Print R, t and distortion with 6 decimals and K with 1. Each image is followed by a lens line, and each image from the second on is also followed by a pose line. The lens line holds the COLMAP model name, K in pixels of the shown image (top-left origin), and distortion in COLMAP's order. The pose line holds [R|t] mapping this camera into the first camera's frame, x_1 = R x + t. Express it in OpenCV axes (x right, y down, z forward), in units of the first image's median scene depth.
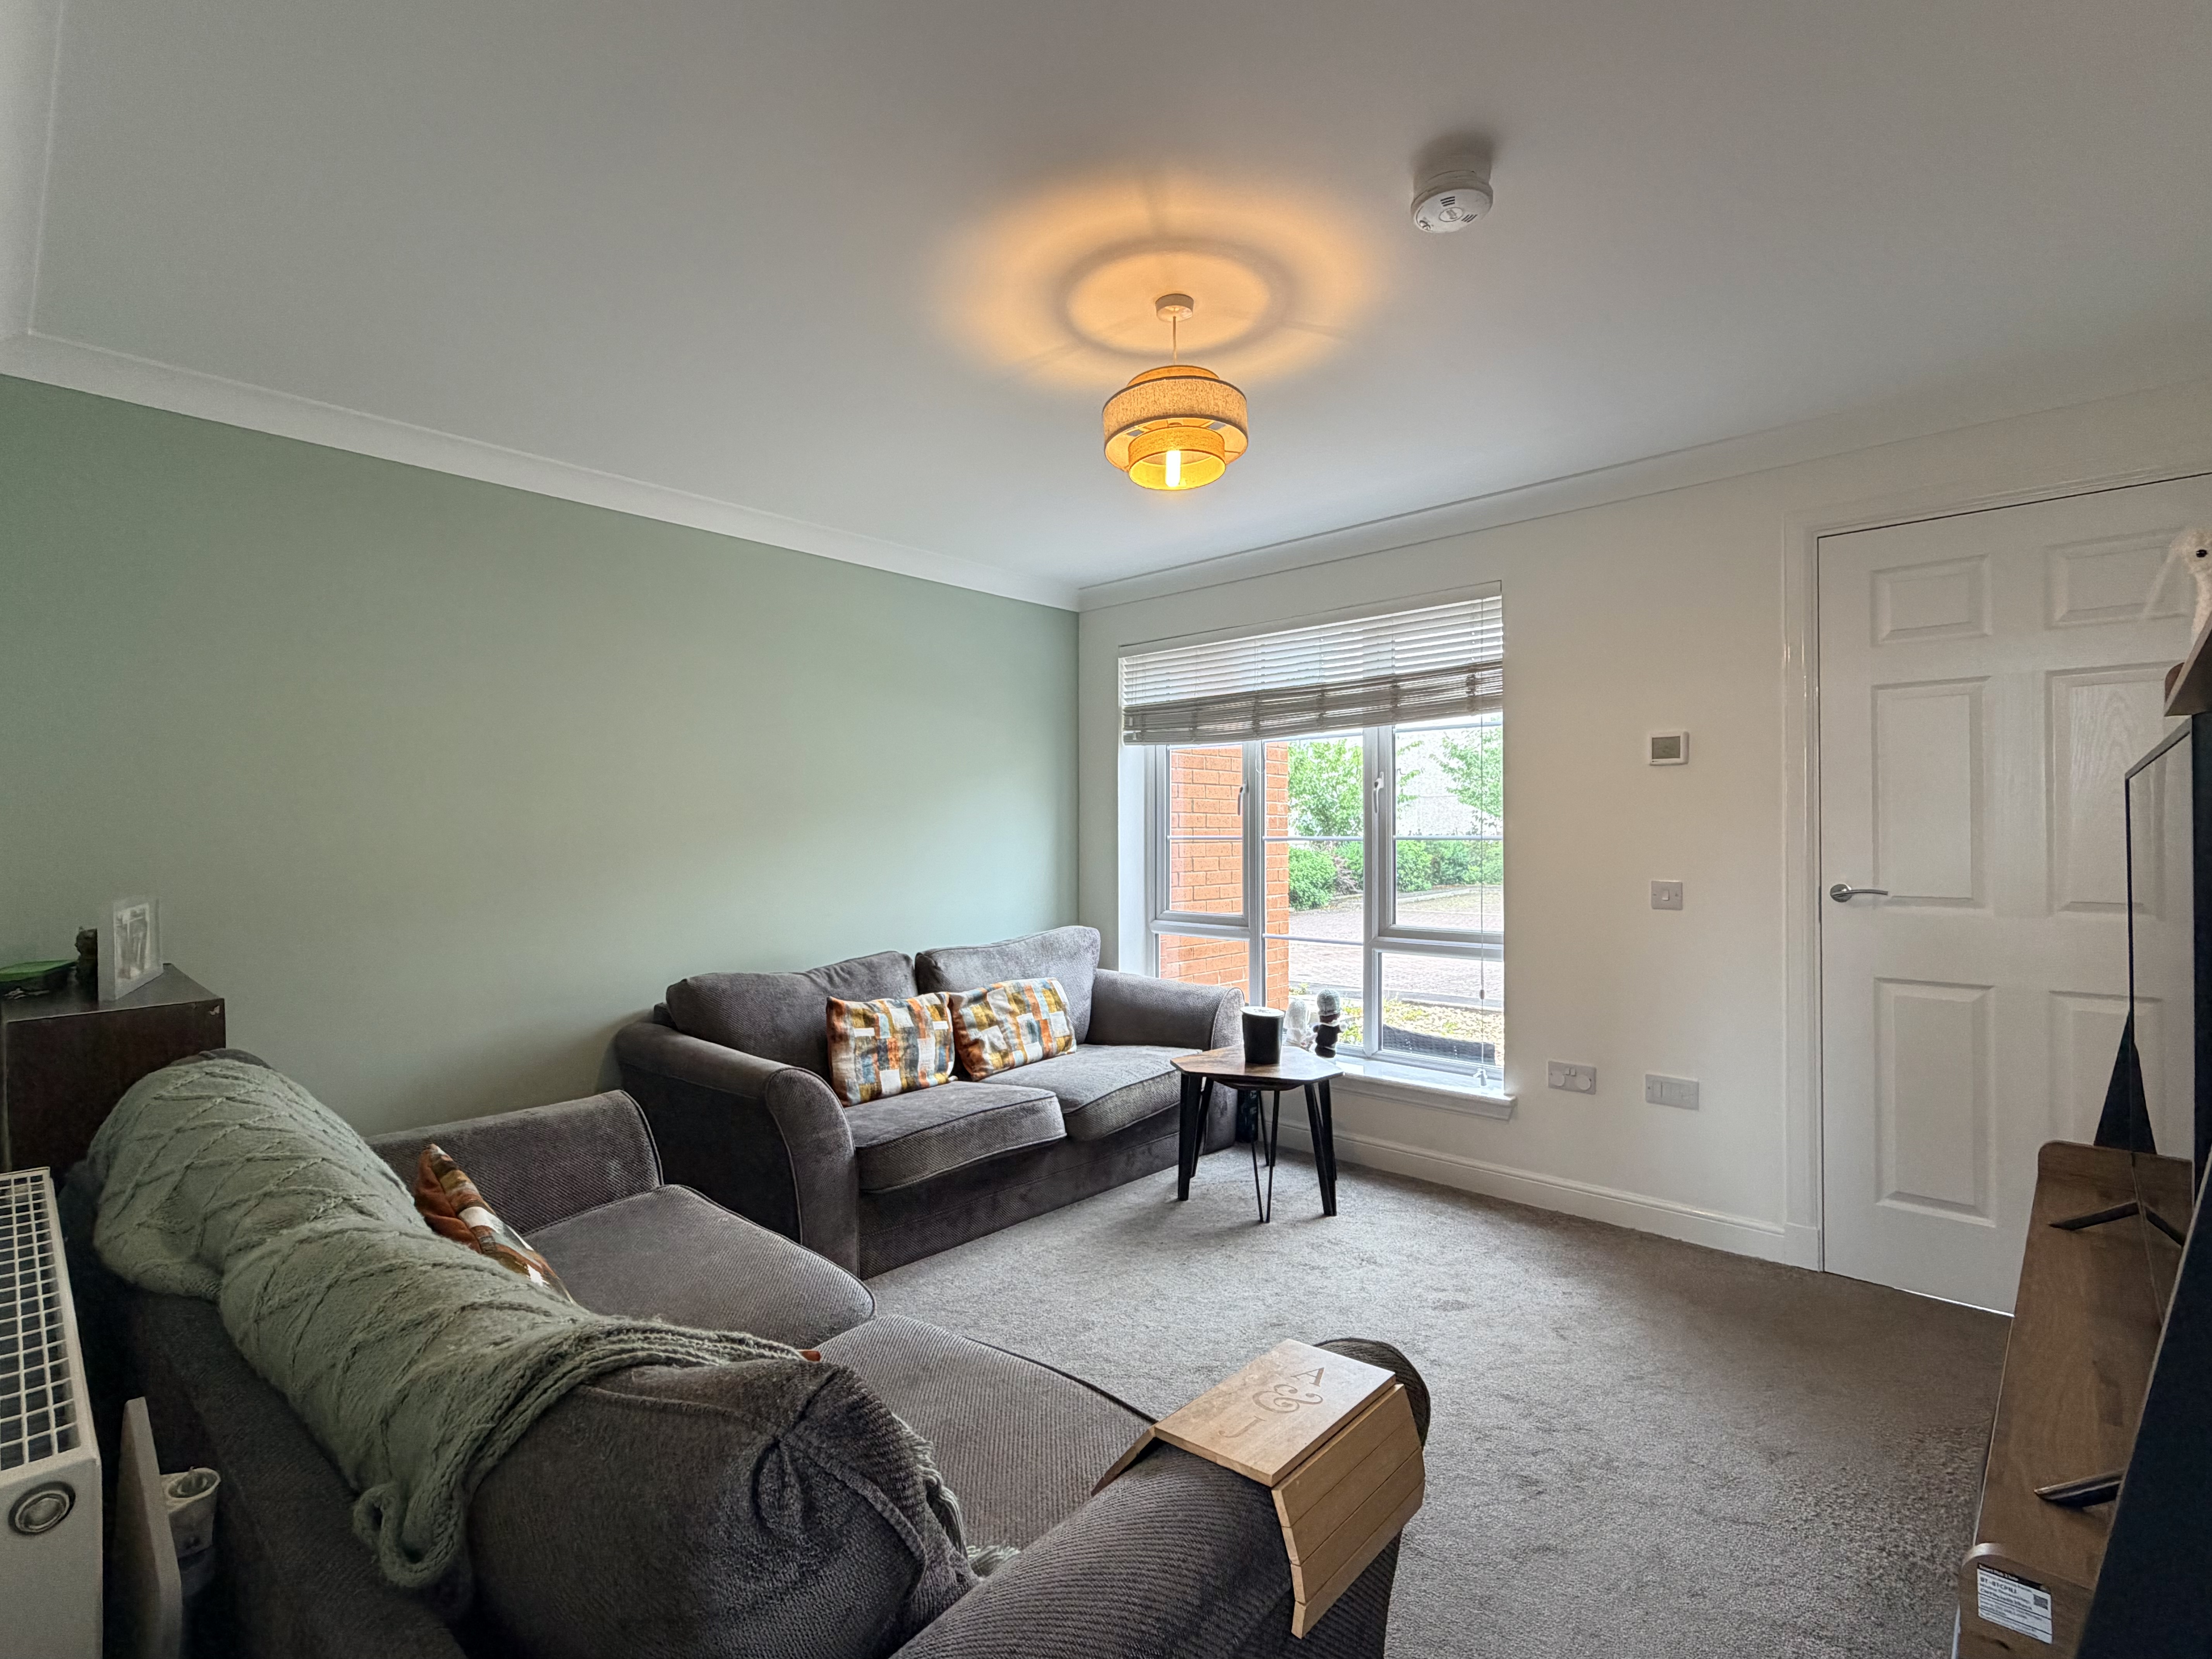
lens RADIAL K [[1041.7, 0, 1099.7], [0, 1041.7, 831.1], [0, 0, 1]] dist [-0.001688, 0.000235]
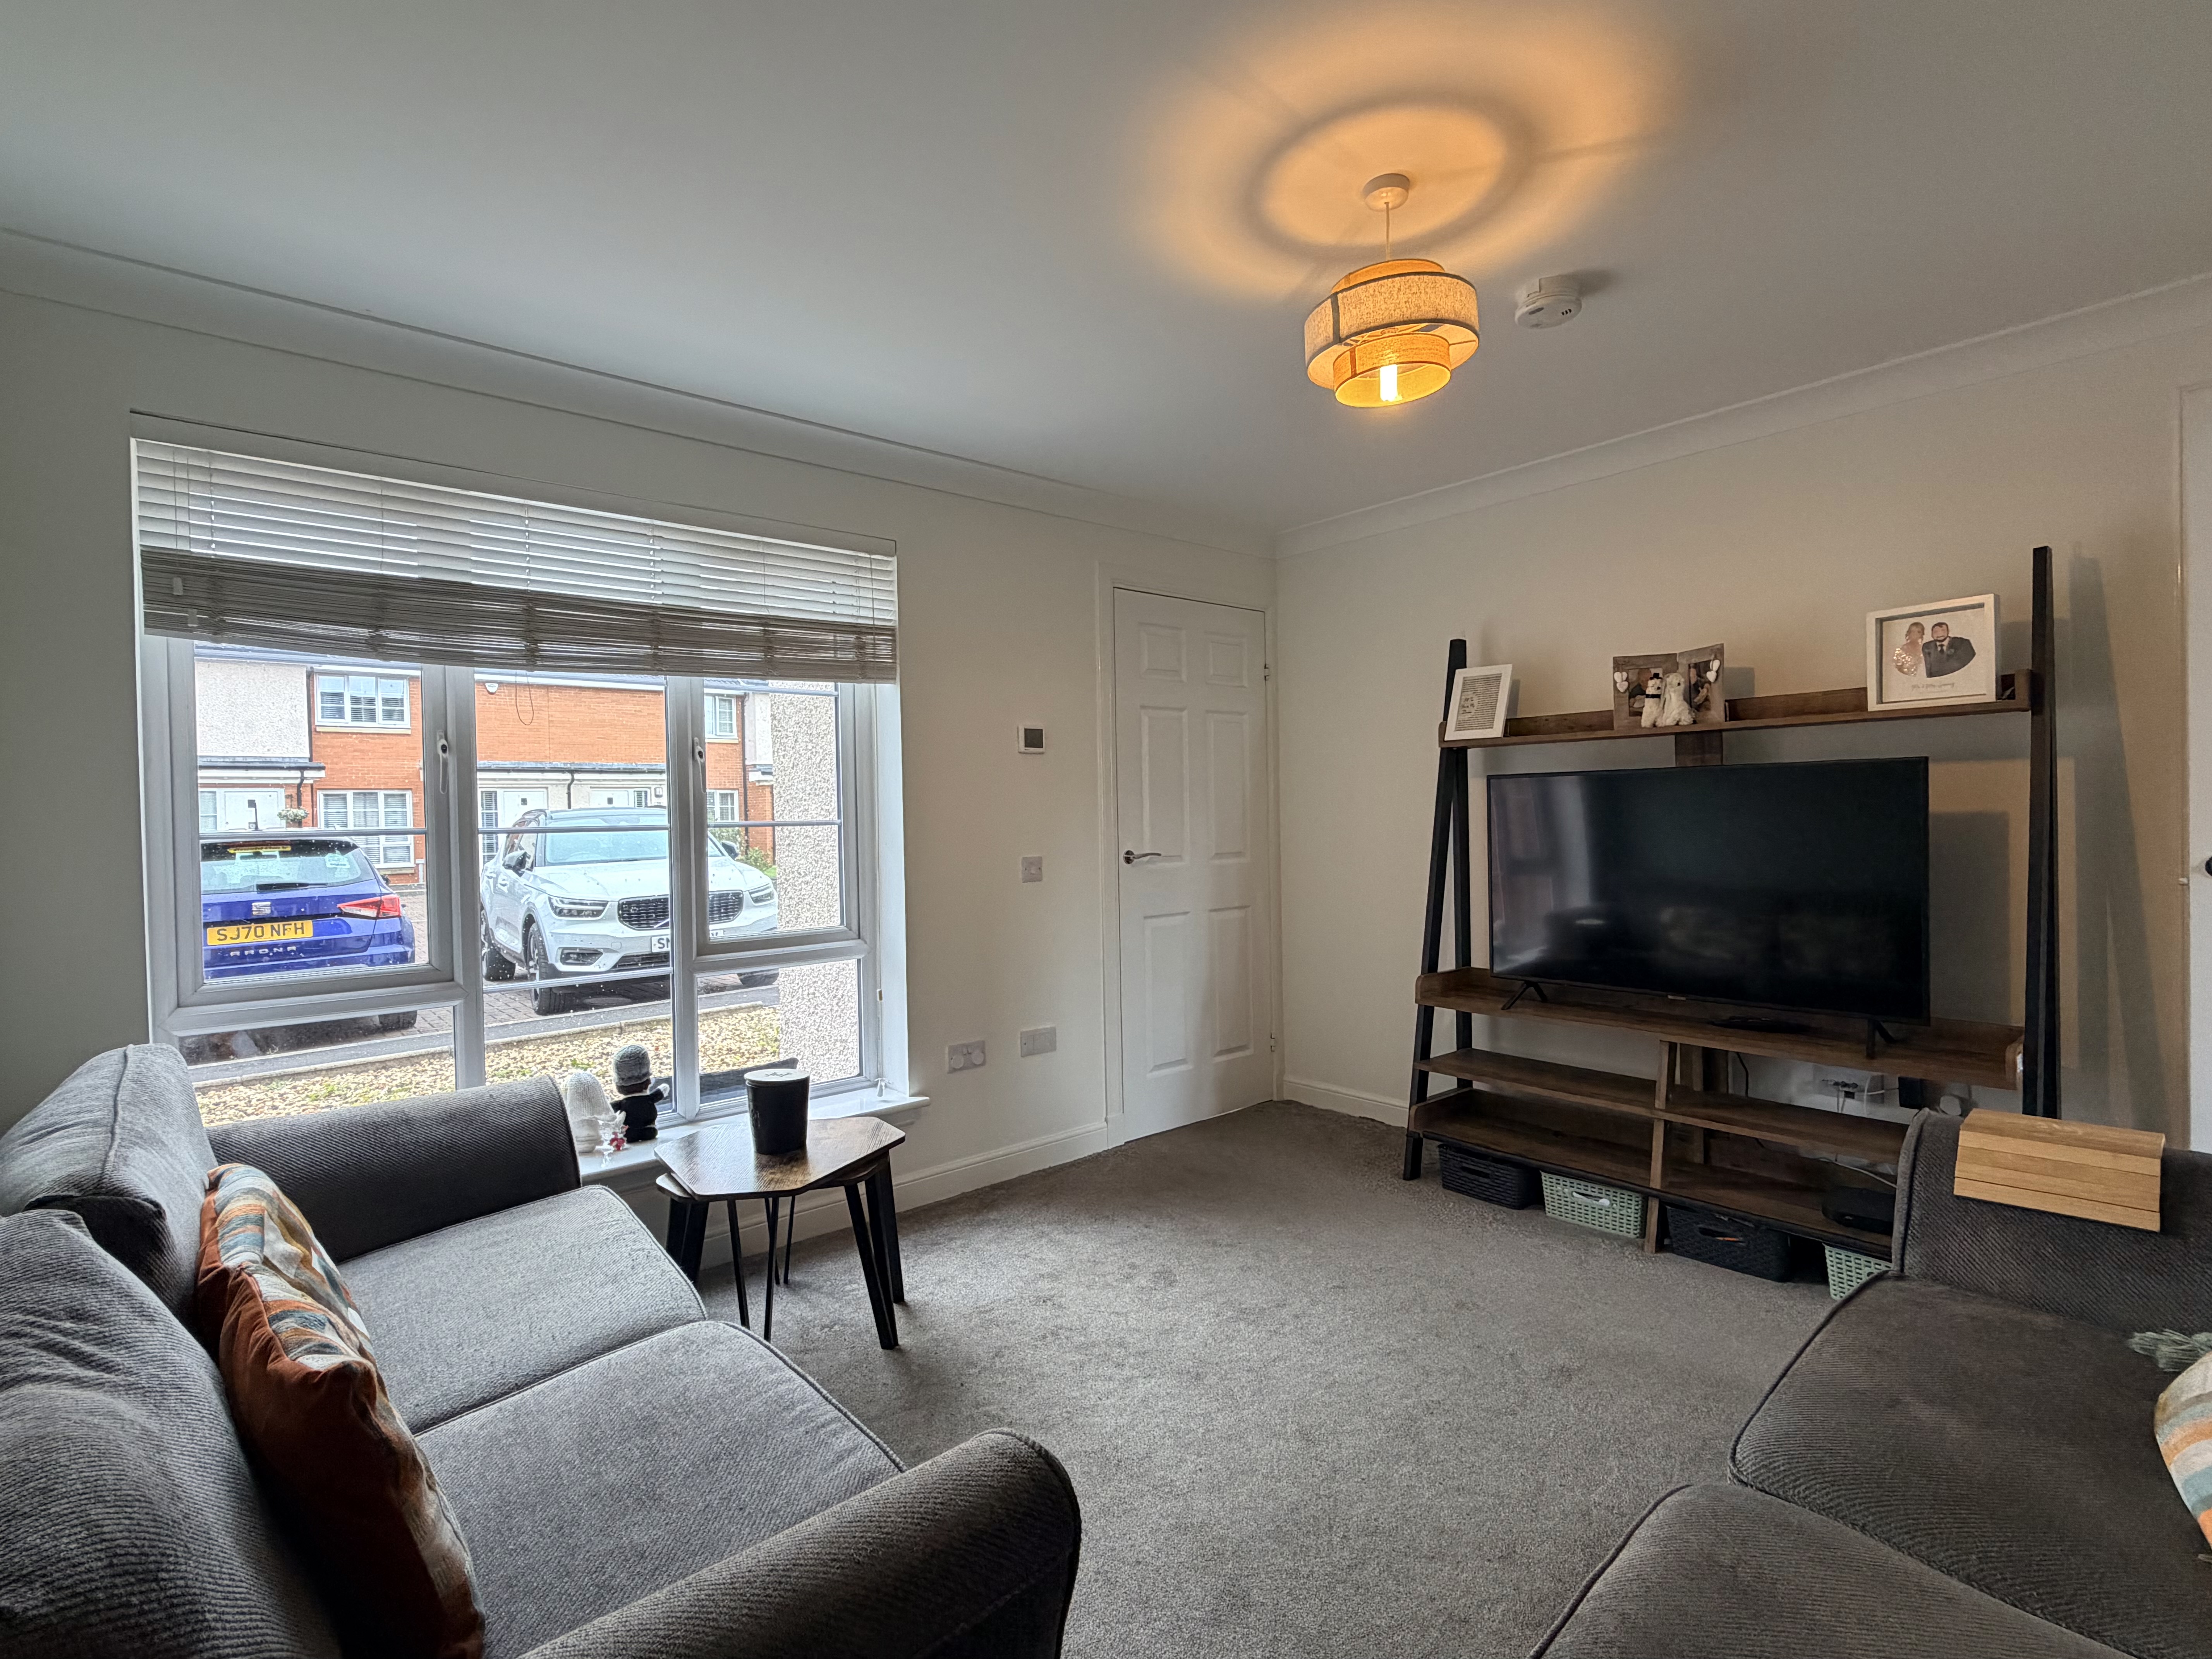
lens RADIAL K [[1041.7, 0, 1099.7], [0, 1041.7, 831.1], [0, 0, 1]] dist [-0.001688, 0.000235]
pose [[0.117434, -0.019536, 0.992889, -0.541721], [0.014002, 0.999740, 0.018015, 0.001304], [-0.992982, 0.011787, 0.117677, 0.758983]]
